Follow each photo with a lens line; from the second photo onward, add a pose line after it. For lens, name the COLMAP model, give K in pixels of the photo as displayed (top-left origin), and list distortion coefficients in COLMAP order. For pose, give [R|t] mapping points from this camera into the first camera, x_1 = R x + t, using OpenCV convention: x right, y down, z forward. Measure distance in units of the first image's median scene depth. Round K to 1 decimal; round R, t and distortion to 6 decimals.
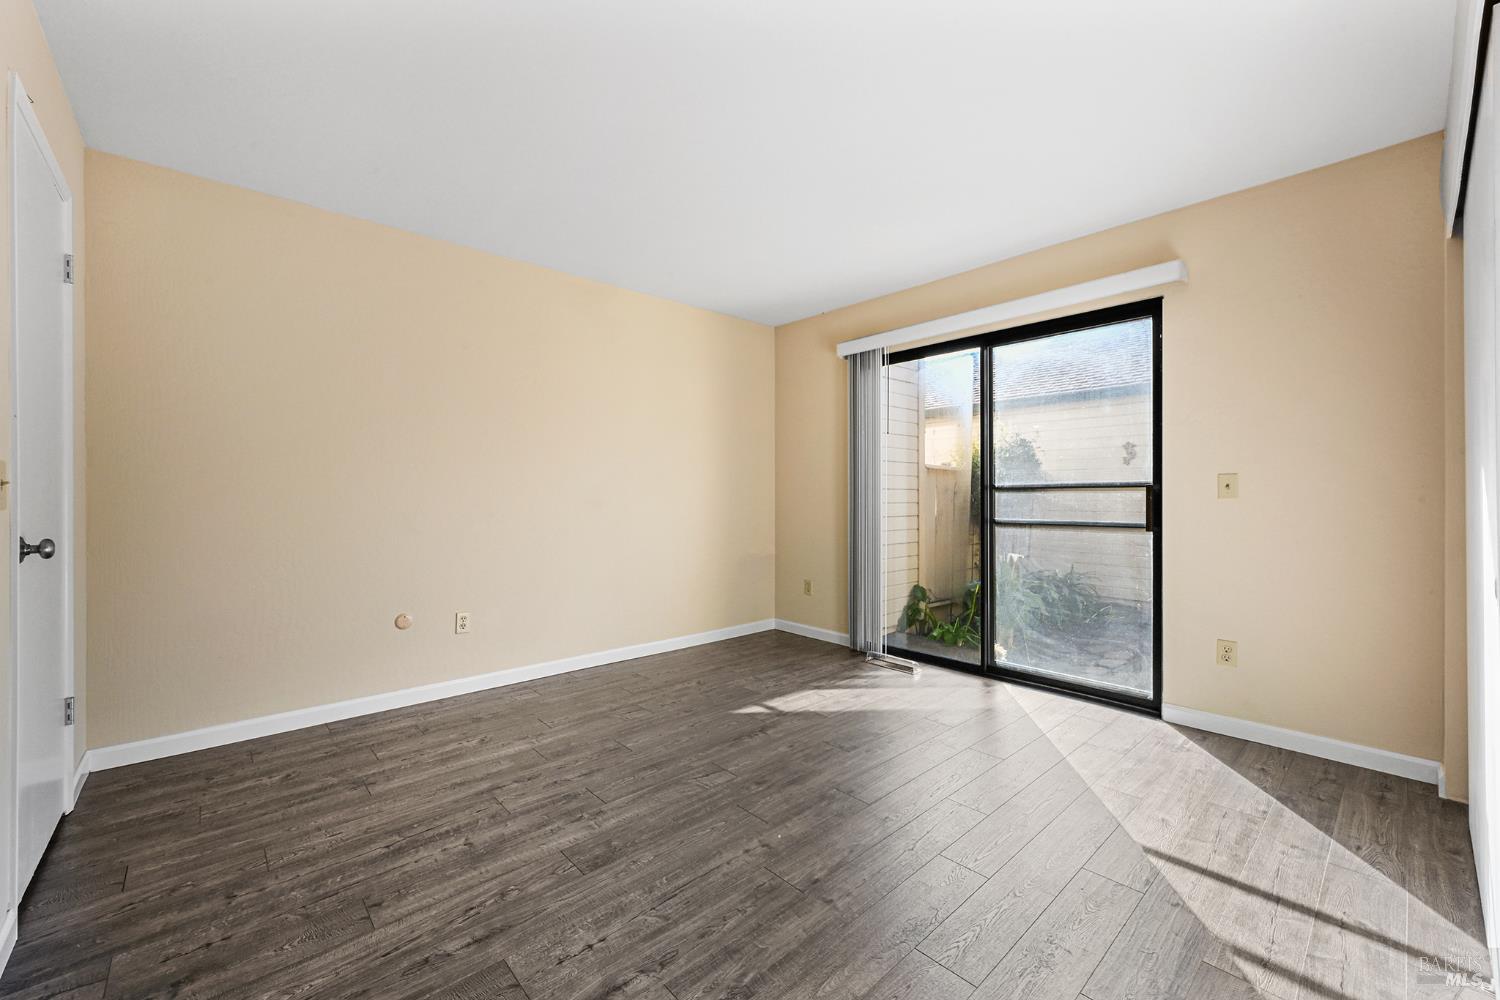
lens RADIAL K [[592.8, 0, 742.5], [0, 592.8, 499.9], [0, 0, 1]] dist [-0.000730, 0.001085]
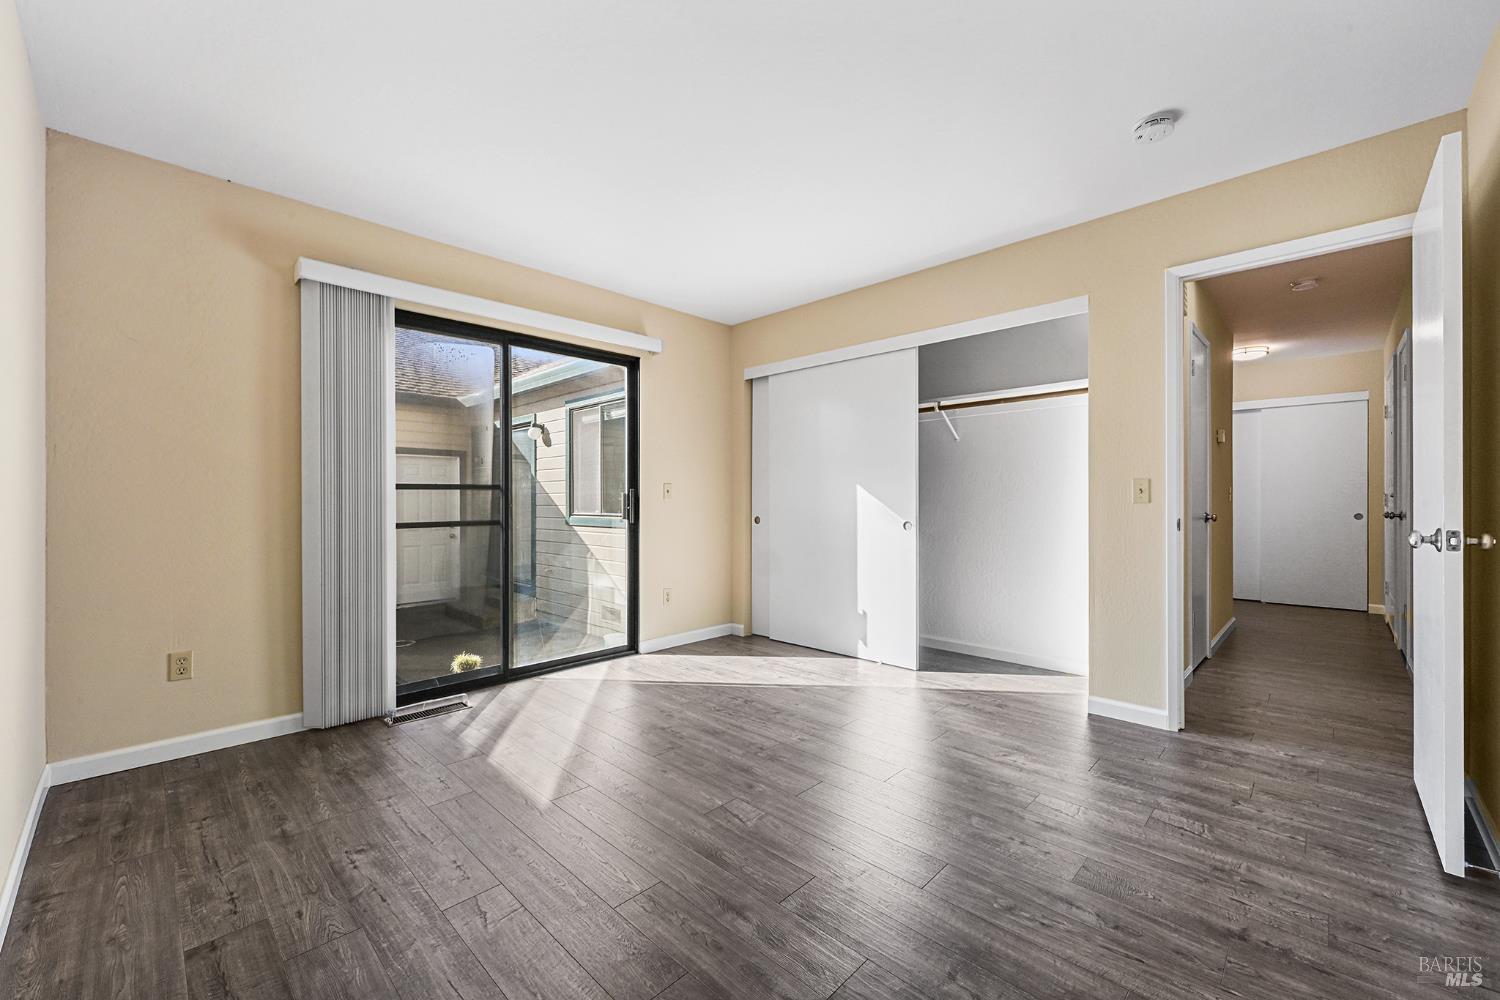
lens RADIAL K [[592.8, 0, 762.7], [0, 592.8, 493.6], [0, 0, 1]] dist [-0.000730, 0.001085]
pose [[-0.071185, 0.009438, 0.997418, -0.891766], [0.010724, 0.999905, -0.008696, 0.002491], [-0.997405, 0.010078, -0.071279, 0.975428]]
